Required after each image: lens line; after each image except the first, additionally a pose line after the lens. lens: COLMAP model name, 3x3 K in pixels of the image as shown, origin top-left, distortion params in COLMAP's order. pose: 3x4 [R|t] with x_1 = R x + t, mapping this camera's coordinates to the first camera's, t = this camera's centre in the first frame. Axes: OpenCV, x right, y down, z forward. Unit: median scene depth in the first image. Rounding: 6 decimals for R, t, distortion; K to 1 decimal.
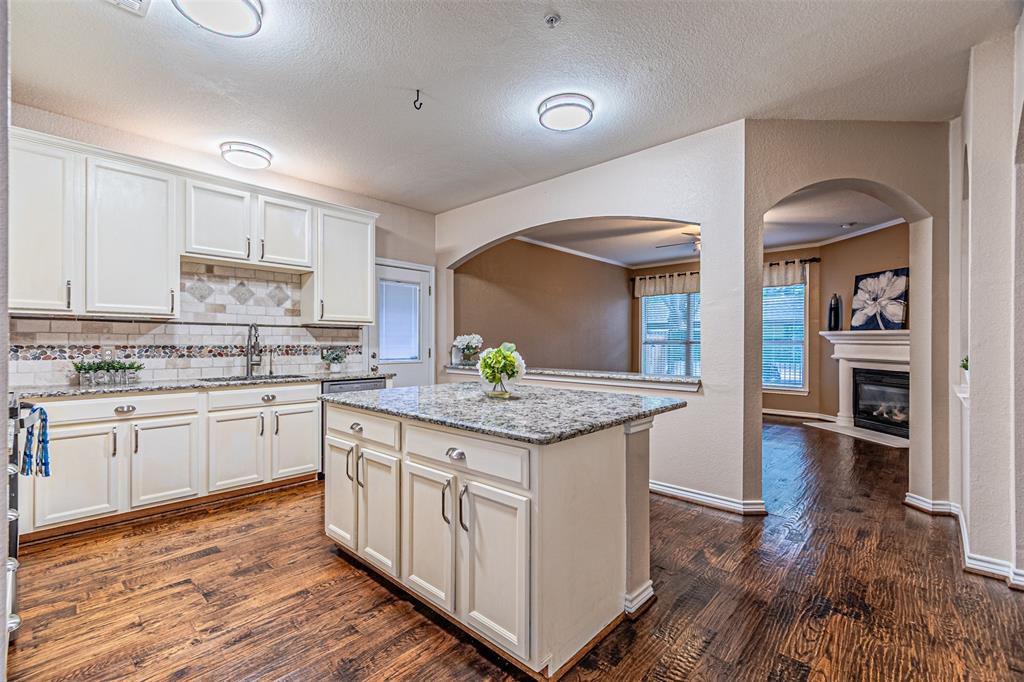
lens RADIAL K [[436.1, 0, 503.1], [0, 436.1, 346.6], [0, 0, 1]] dist [-0.000369, -0.000373]
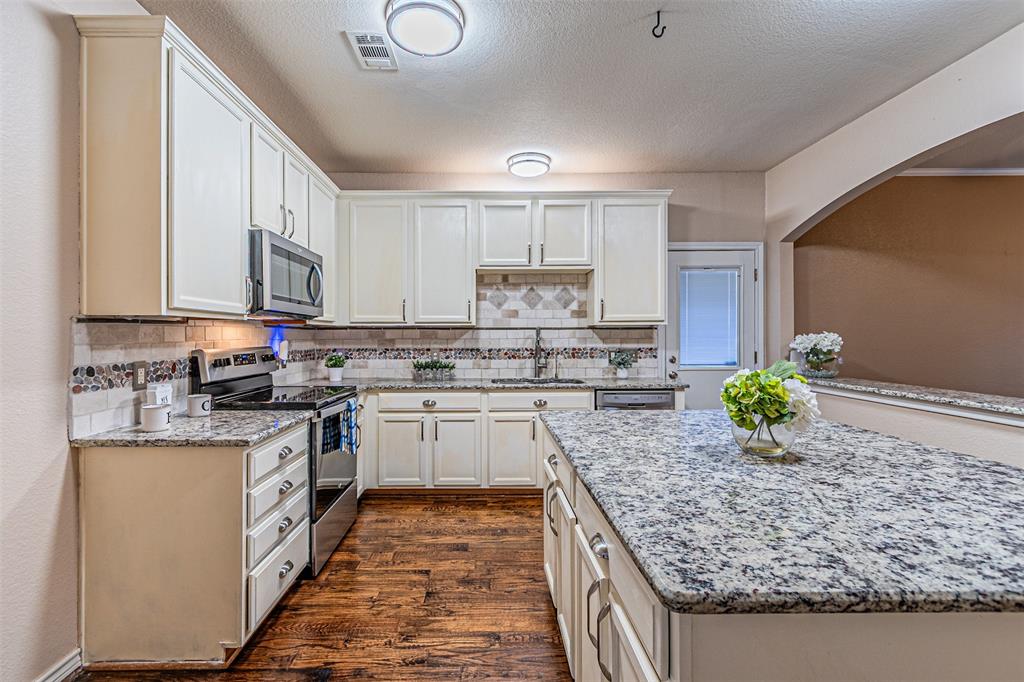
lens RADIAL K [[449.2, 0, 493.0], [0, 449.2, 337.8], [0, 0, 1]] dist [0.002689, -0.000258]
pose [[0.691140, -0.003001, -0.722715, 0.122909], [-0.000129, 0.999991, -0.004276, -0.025267], [0.722721, 0.003049, 0.691133, 0.210977]]
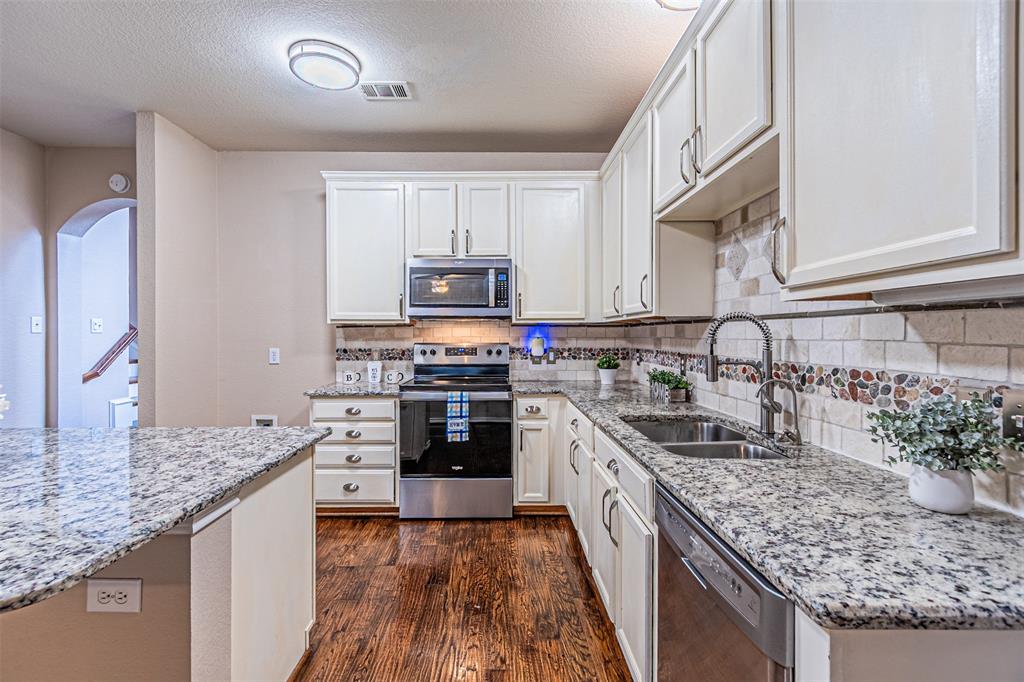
lens RADIAL K [[460.4, 0, 508.5], [0, 460.4, 339.6], [0, 0, 1]] dist [0.000595, -0.000130]
pose [[-0.724399, 0.005702, -0.689357, -0.081832], [-0.005973, 0.999876, 0.014547, -0.034457], [0.689355, 0.014655, -0.724276, 1.265049]]
